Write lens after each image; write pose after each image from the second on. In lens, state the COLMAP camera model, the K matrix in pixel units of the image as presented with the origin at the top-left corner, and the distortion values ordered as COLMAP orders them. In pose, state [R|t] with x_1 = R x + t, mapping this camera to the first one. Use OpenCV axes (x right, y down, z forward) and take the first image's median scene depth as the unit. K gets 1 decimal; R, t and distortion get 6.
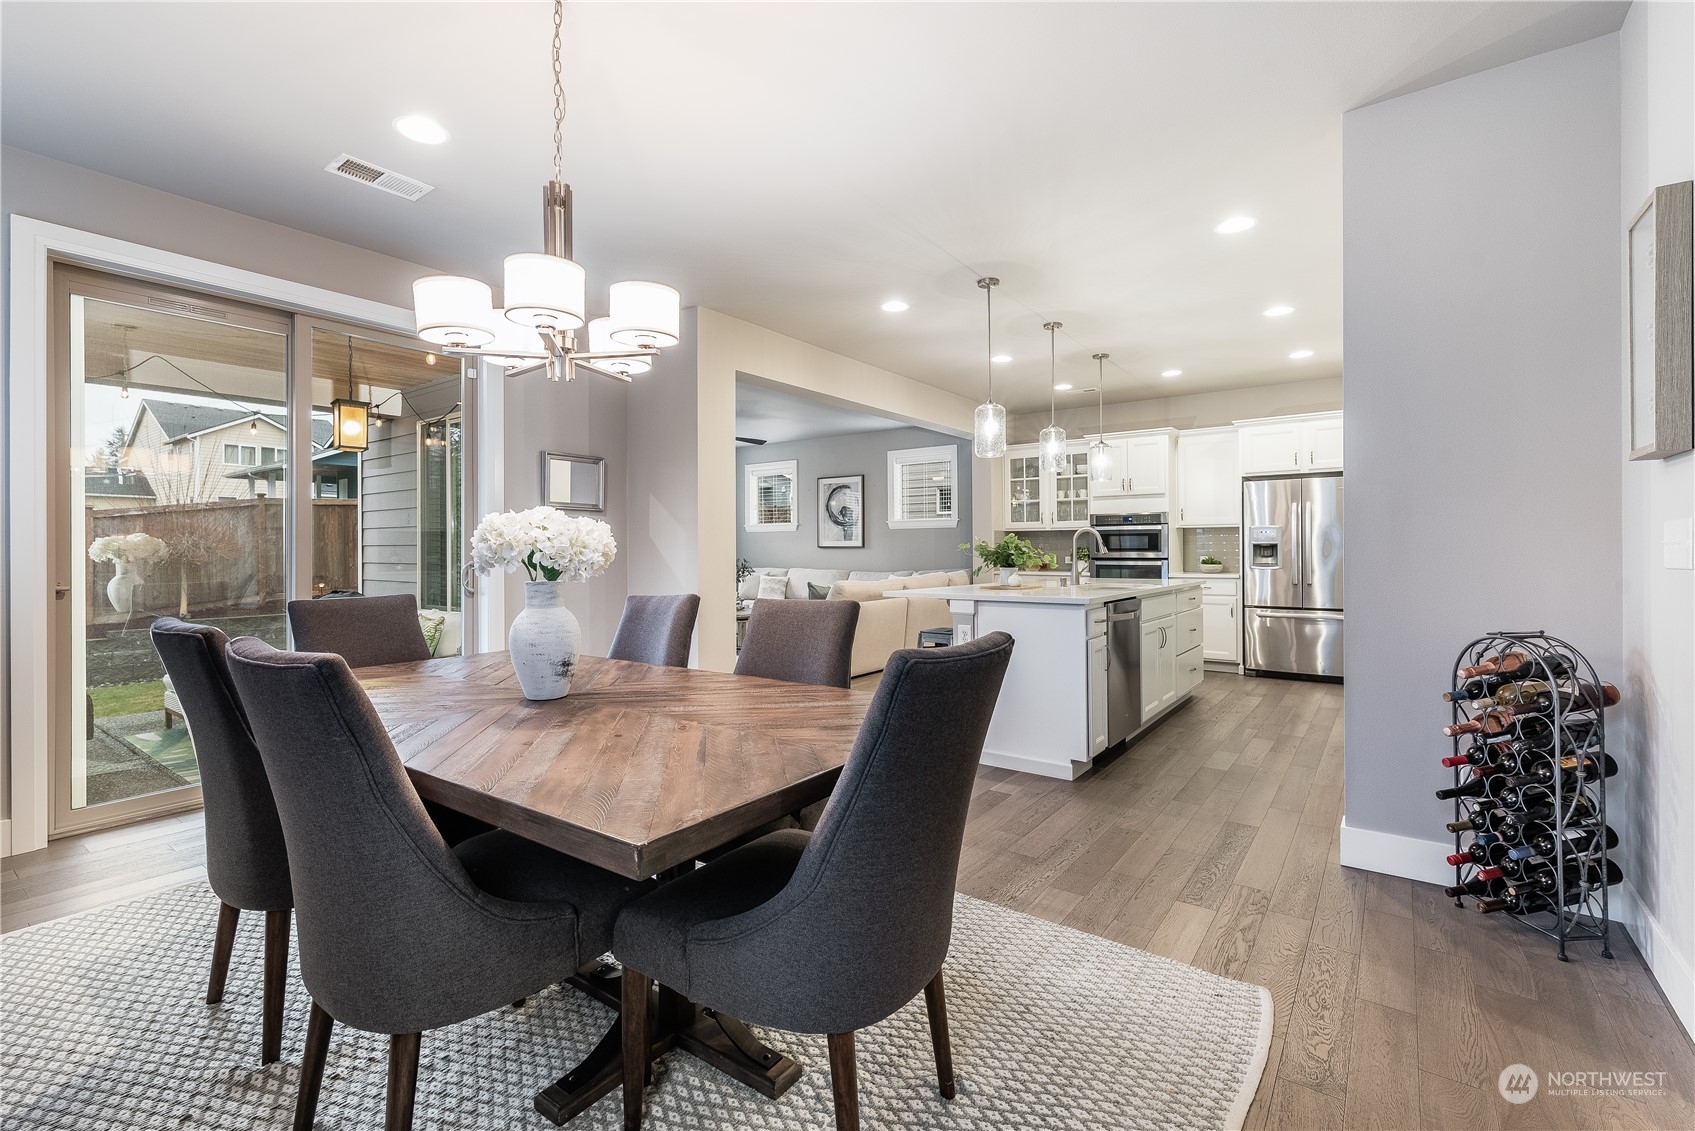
lens RADIAL K [[745.6, 0, 841.8], [0, 745.6, 549.6], [0, 0, 1]] dist [-0.003025, -0.000181]
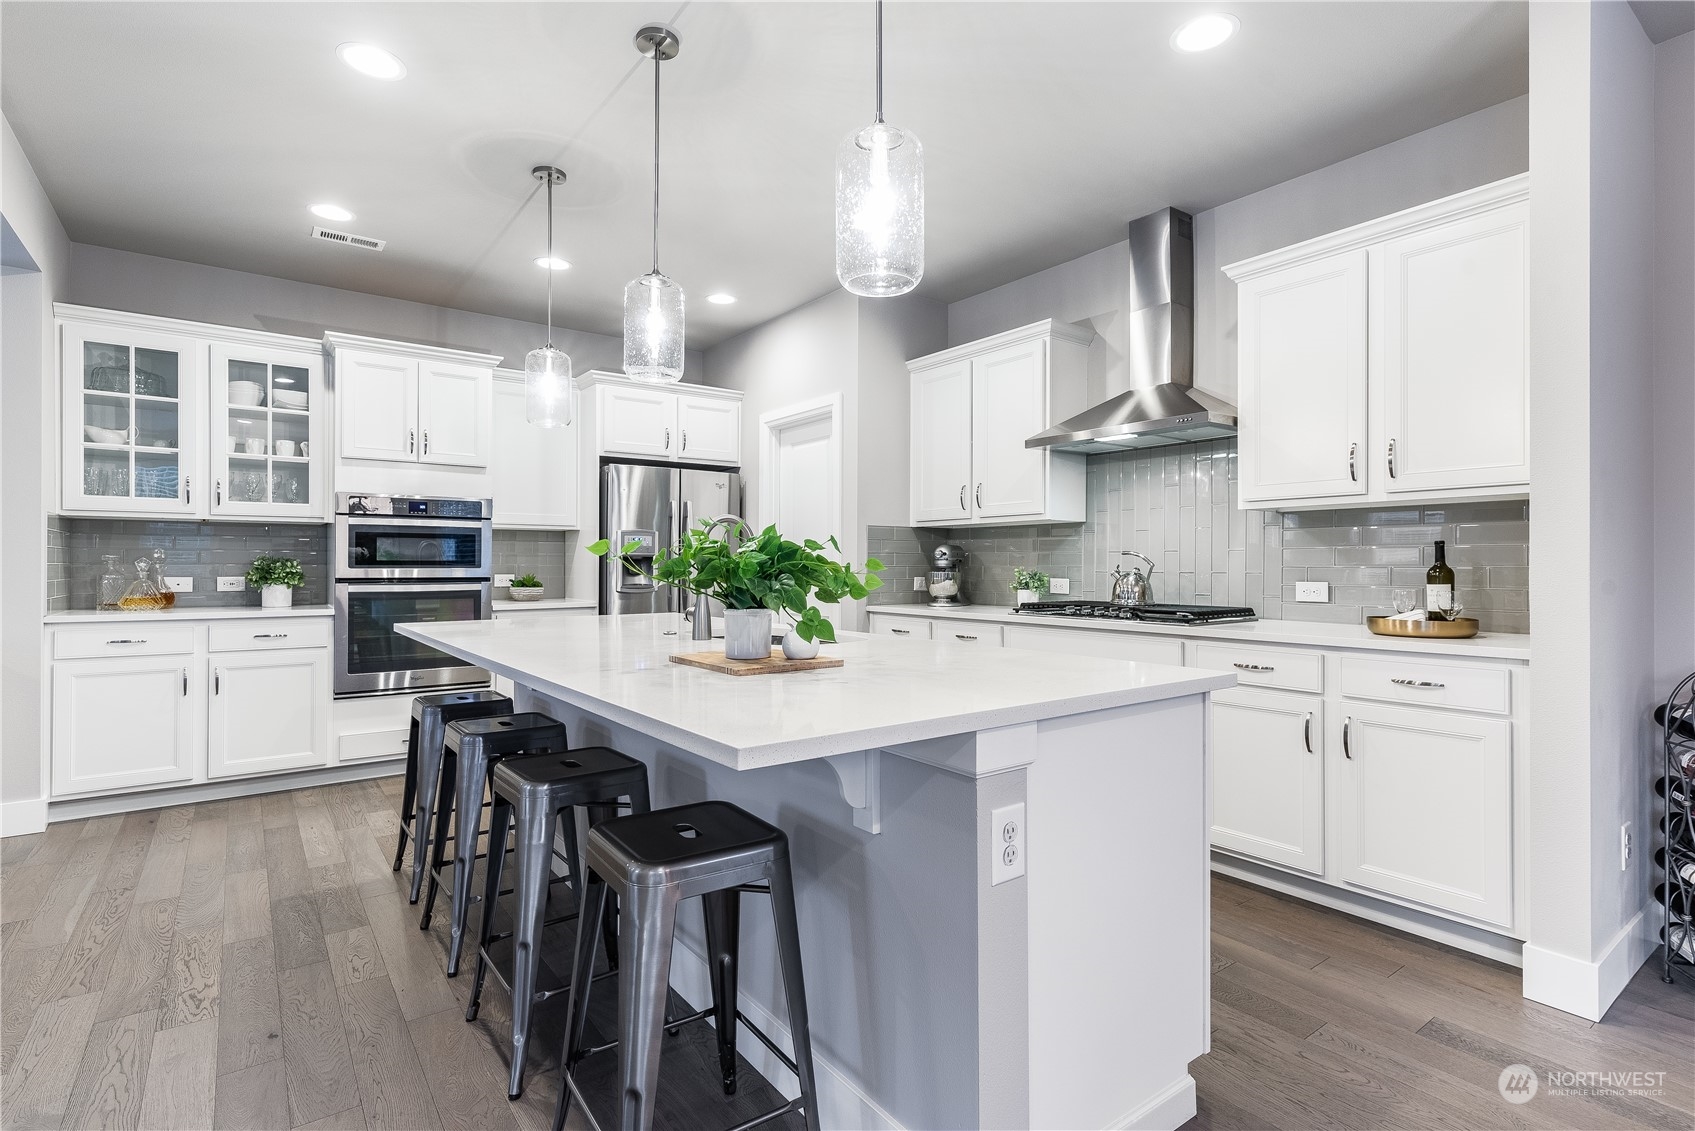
lens RADIAL K [[801.6, 0, 856.2], [0, 801.6, 564.5], [0, 0, 1]] dist [-0.006982, 0.000841]
pose [[0.277945, 0.006611, 0.960574, -0.086793], [-0.004568, 0.999974, -0.005560, 0.002871], [-0.960586, -0.002843, 0.277968, 0.530847]]
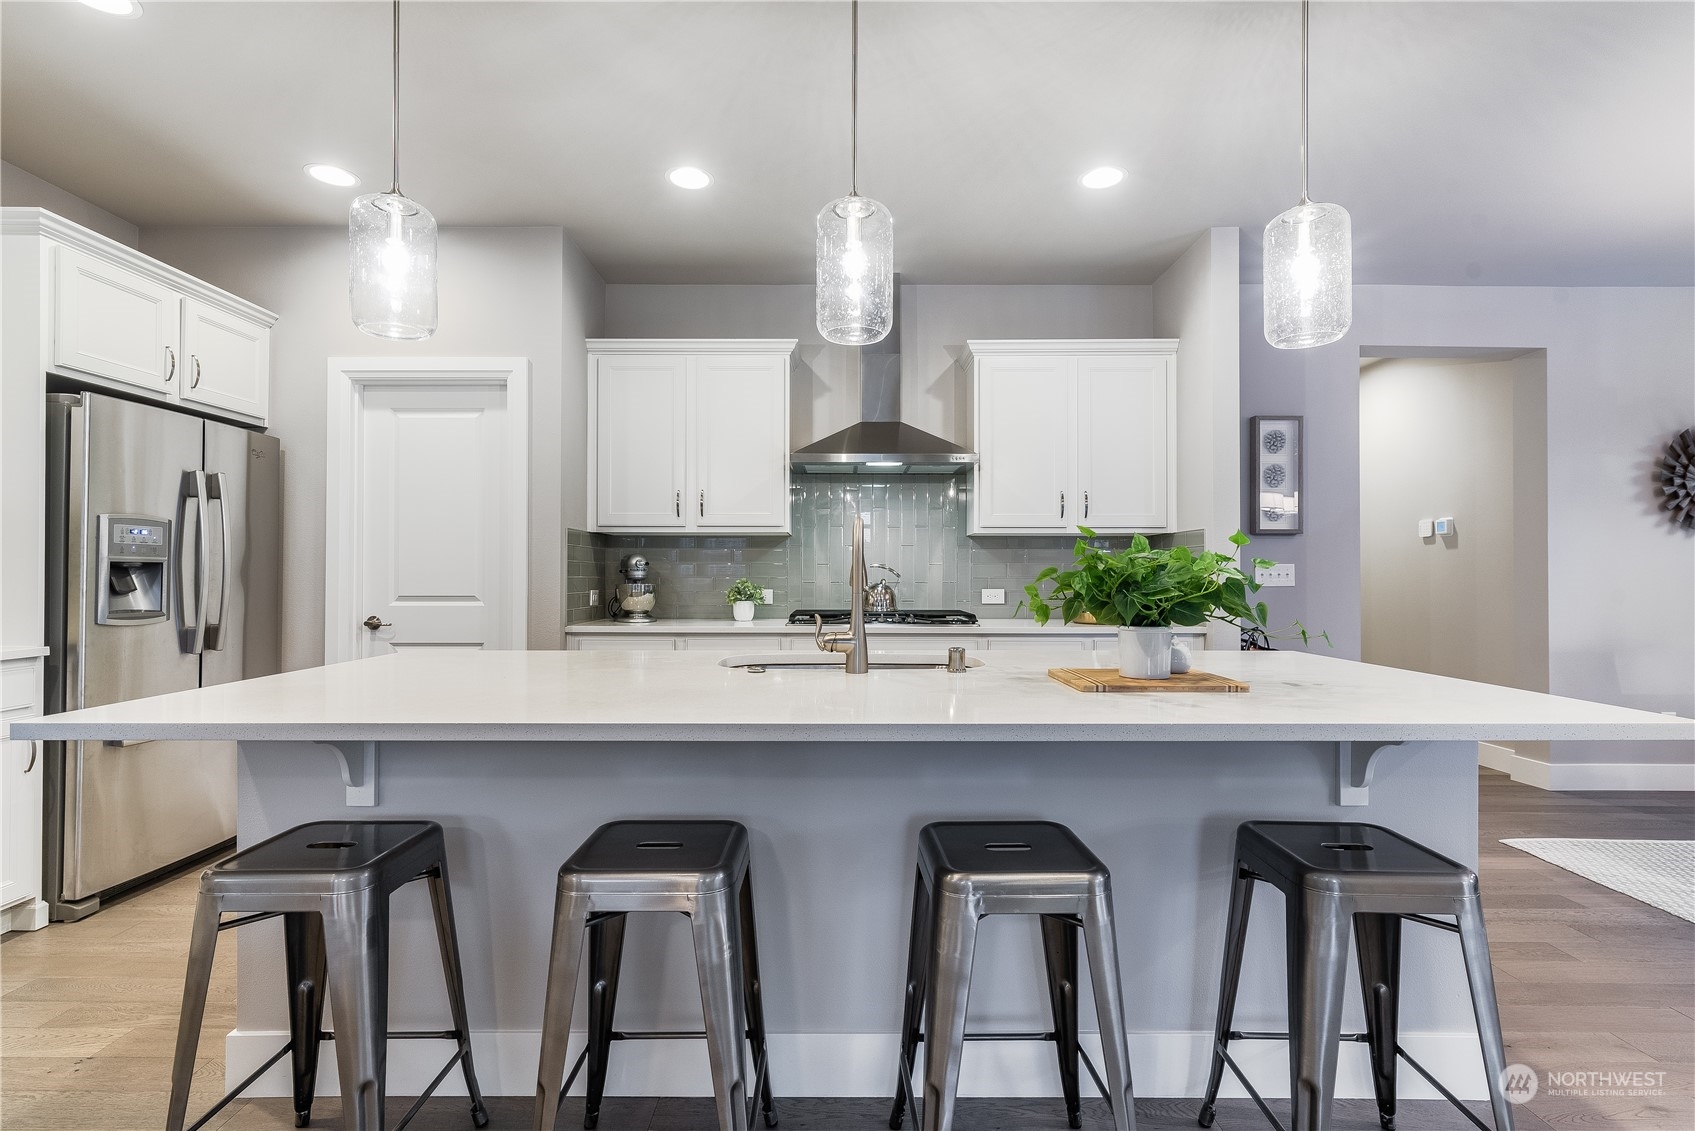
lens RADIAL K [[778.1, 0, 862.7], [0, 778.1, 571.0], [0, 0, 1]] dist [-0.003917, -0.001767]
pose [[-0.608037, 0.008141, 0.793867, 0.003425], [0.001041, 0.999955, -0.009458, 0.001008], [-0.793908, -0.004925, -0.608018, 0.842040]]
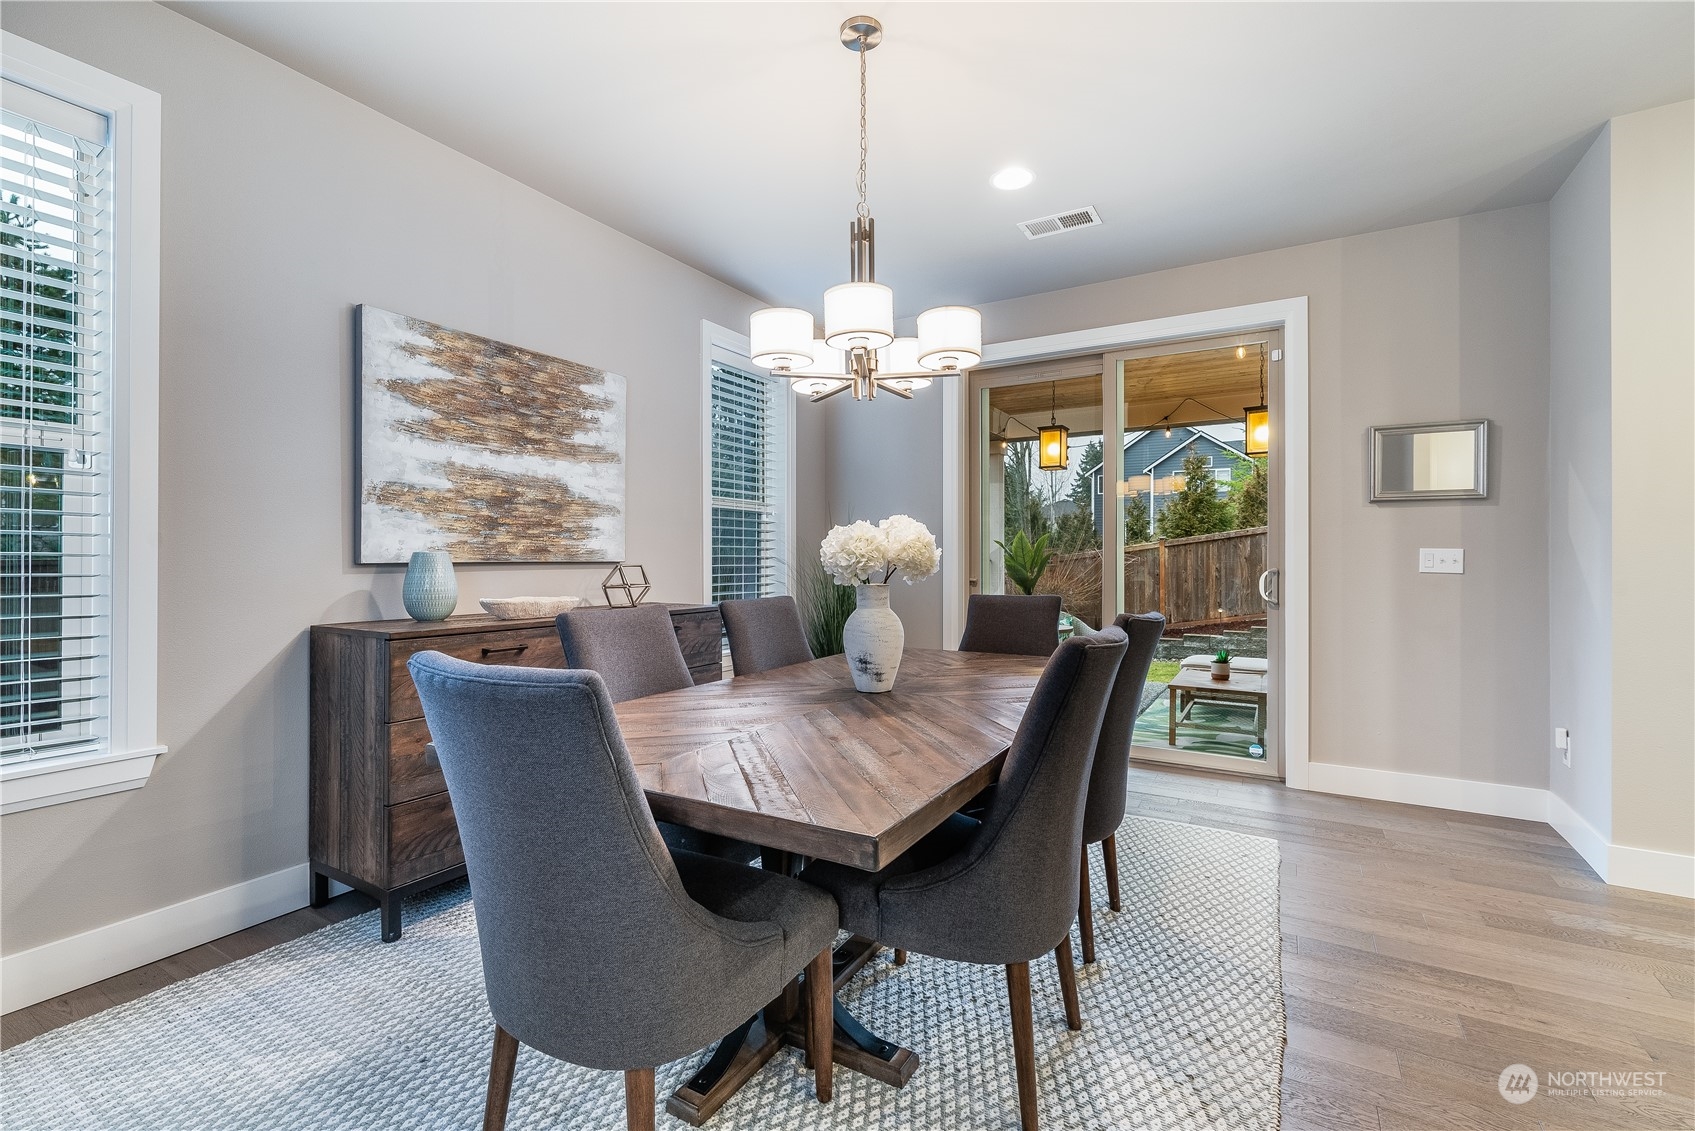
lens RADIAL K [[745.6, 0, 837.2], [0, 745.6, 562.1], [0, 0, 1]] dist [-0.003025, -0.000181]
pose [[0.111003, 0.006496, -0.993799, 0.193947], [0.003120, 0.999971, 0.006885, 0.002055], [0.993815, -0.003865, 0.110979, 0.219792]]
